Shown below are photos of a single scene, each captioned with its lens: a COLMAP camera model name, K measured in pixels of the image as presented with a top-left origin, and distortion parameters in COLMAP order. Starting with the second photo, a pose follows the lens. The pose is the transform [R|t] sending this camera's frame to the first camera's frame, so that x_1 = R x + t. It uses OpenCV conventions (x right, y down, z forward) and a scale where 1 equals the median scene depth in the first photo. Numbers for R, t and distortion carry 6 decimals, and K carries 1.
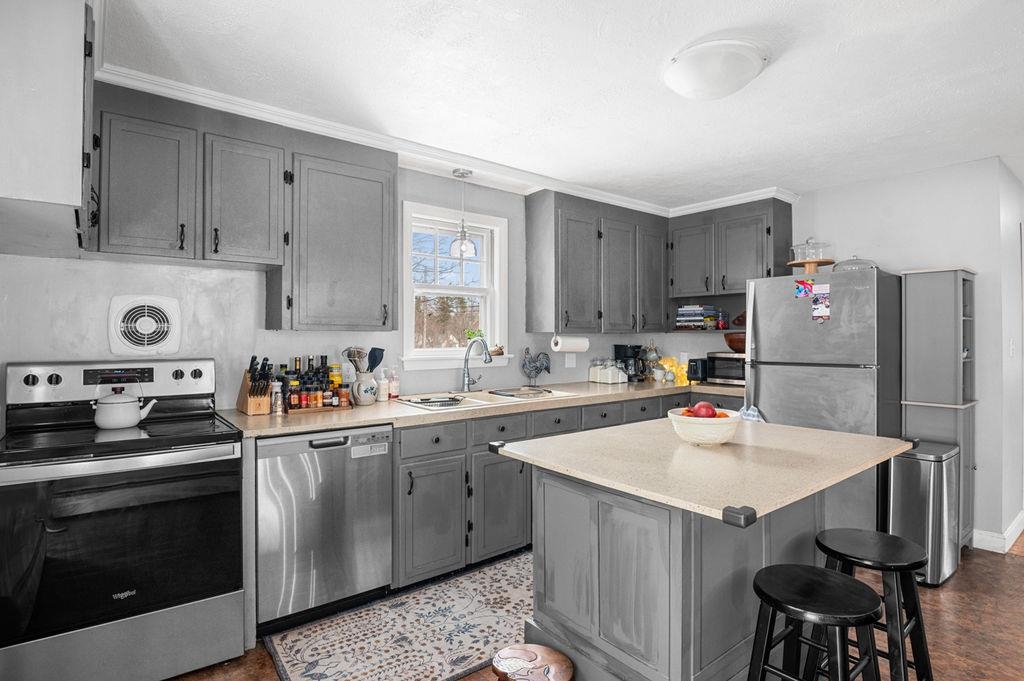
lens RADIAL K [[531.2, 0, 512.7], [0, 531.2, 331.4], [0, 0, 1]] dist [-0.002309, -0.000338]
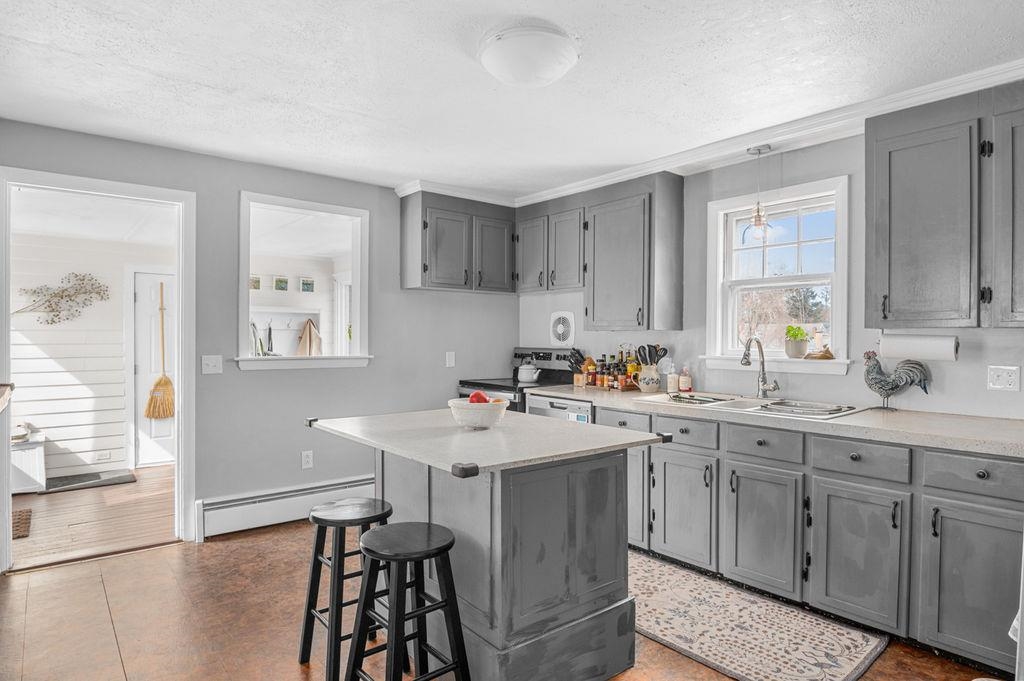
lens RADIAL K [[594.5, 0, 512.0], [0, 594.5, 340.5], [0, 0, 1]] dist [0.004853, 0.001316]
pose [[0.007070, 0.005966, -0.999957, 1.148273], [0.006606, 0.999960, 0.006013, 0.013327], [0.999953, -0.006648, 0.007031, 0.750692]]
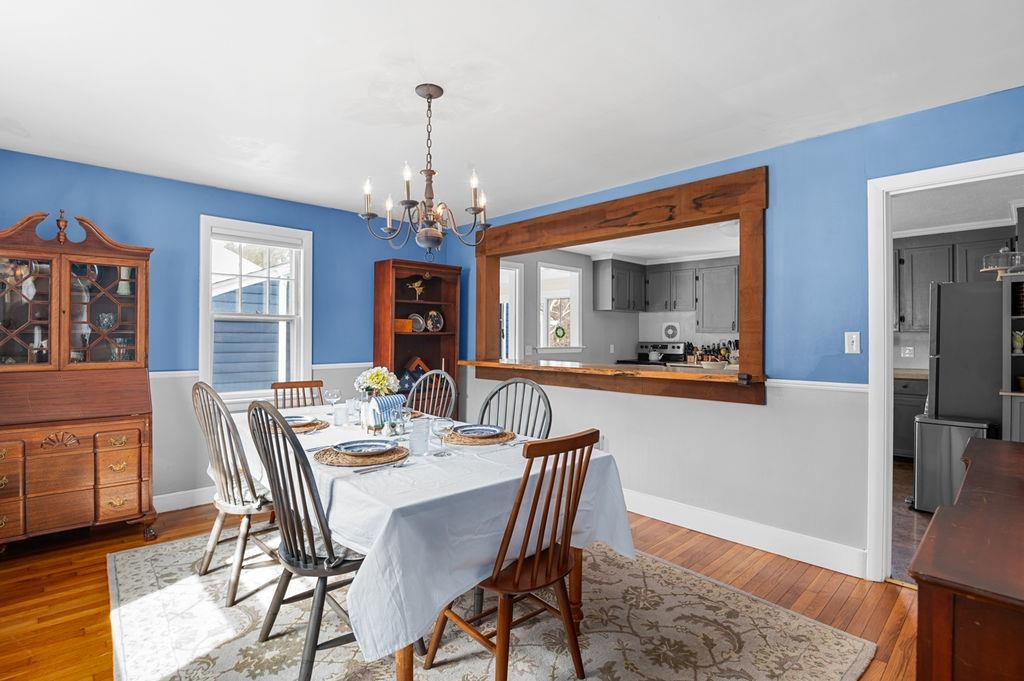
lens RADIAL K [[502.9, 0, 512.0], [0, 502.9, 340.5], [0, 0, 1]] dist [-0.020841, -0.000174]
pose [[0.089474, 0.006031, -0.995971, 2.027203], [0.009351, 0.999933, 0.006895, 0.010889], [0.995945, -0.009930, 0.089411, -0.200290]]
